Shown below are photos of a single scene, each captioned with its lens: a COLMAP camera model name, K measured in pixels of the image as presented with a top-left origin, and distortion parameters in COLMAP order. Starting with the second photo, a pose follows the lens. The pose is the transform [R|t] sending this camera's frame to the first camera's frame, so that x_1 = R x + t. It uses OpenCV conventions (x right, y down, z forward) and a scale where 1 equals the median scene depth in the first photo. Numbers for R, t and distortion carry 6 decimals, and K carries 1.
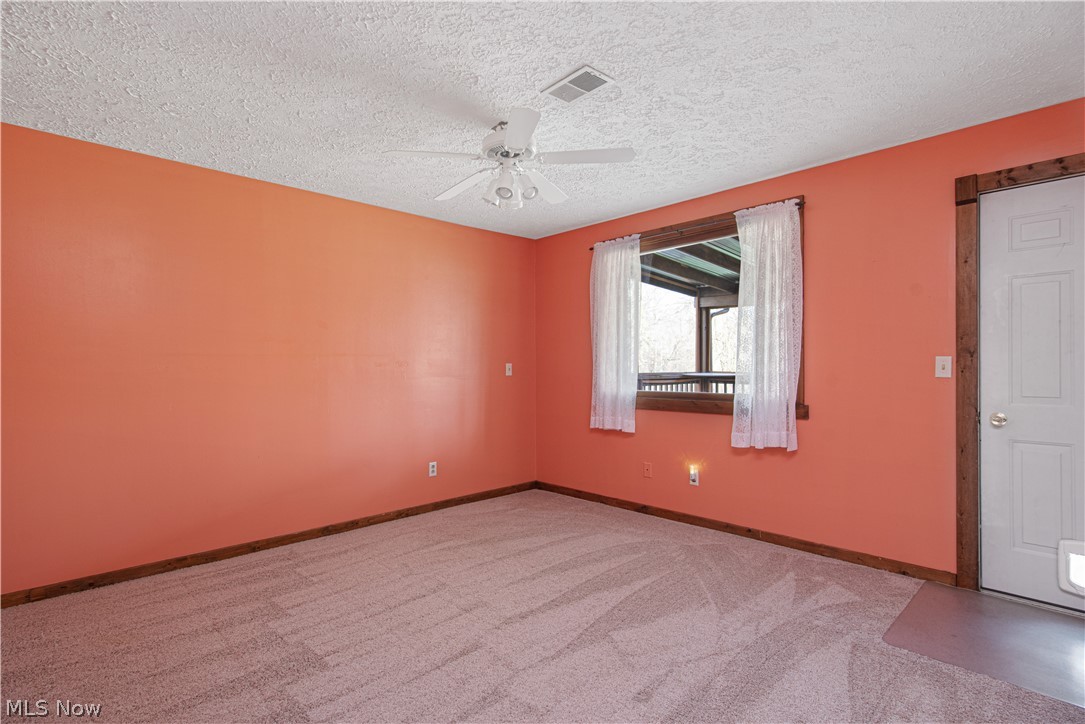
lens RADIAL K [[526.1, 0, 542.5], [0, 526.1, 362.0], [0, 0, 1]] dist [0.003593, 0.000785]
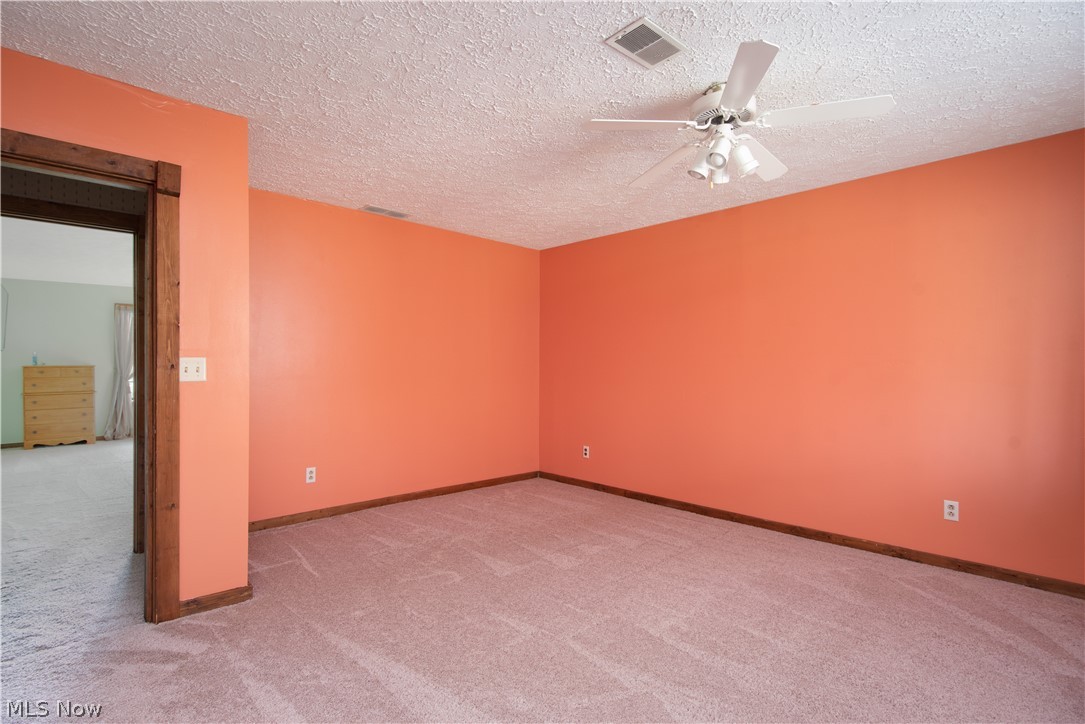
lens RADIAL K [[525.5, 0, 542.5], [0, 525.5, 362.0], [0, 0, 1]] dist [-0.000600, -0.000347]
pose [[-0.026845, -0.004216, -0.999631, 0.583306], [0.018523, 0.999817, -0.004714, -0.004246], [0.999468, -0.018643, -0.026762, 0.532789]]
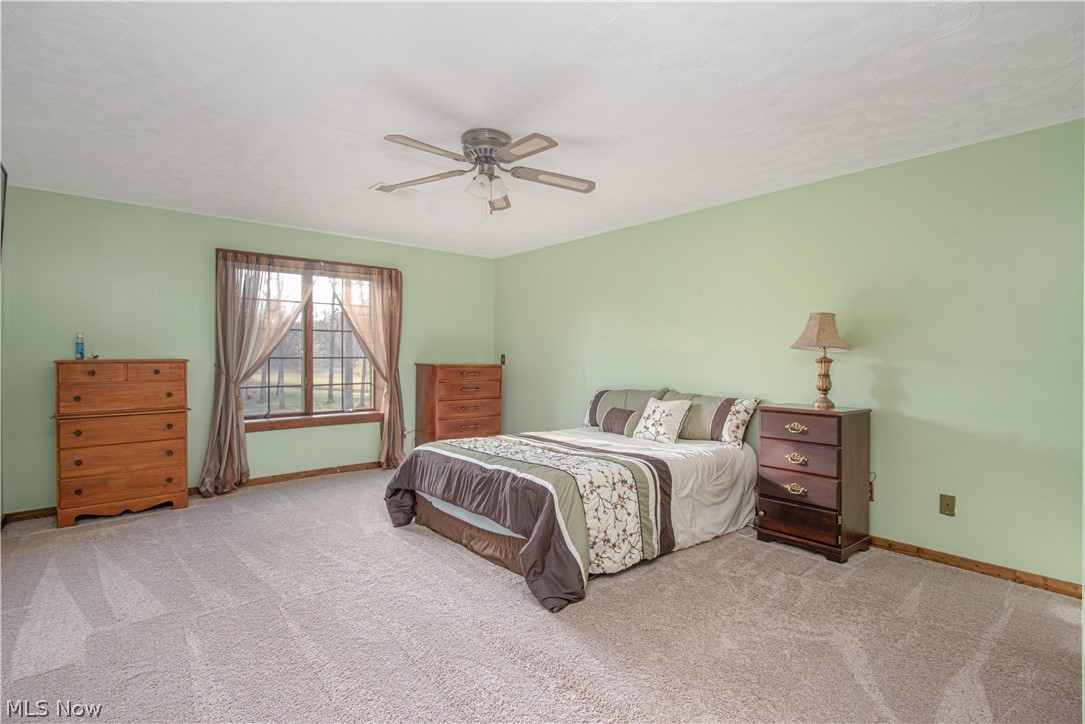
lens RADIAL K [[526.1, 0, 542.5], [0, 526.1, 362.0], [0, 0, 1]] dist [0.003593, 0.000785]
pose [[-0.086422, 0.002661, -0.996255, 0.523997], [0.013042, 0.999914, 0.001540, -0.005215], [0.996173, -0.012861, -0.086449, 0.473664]]
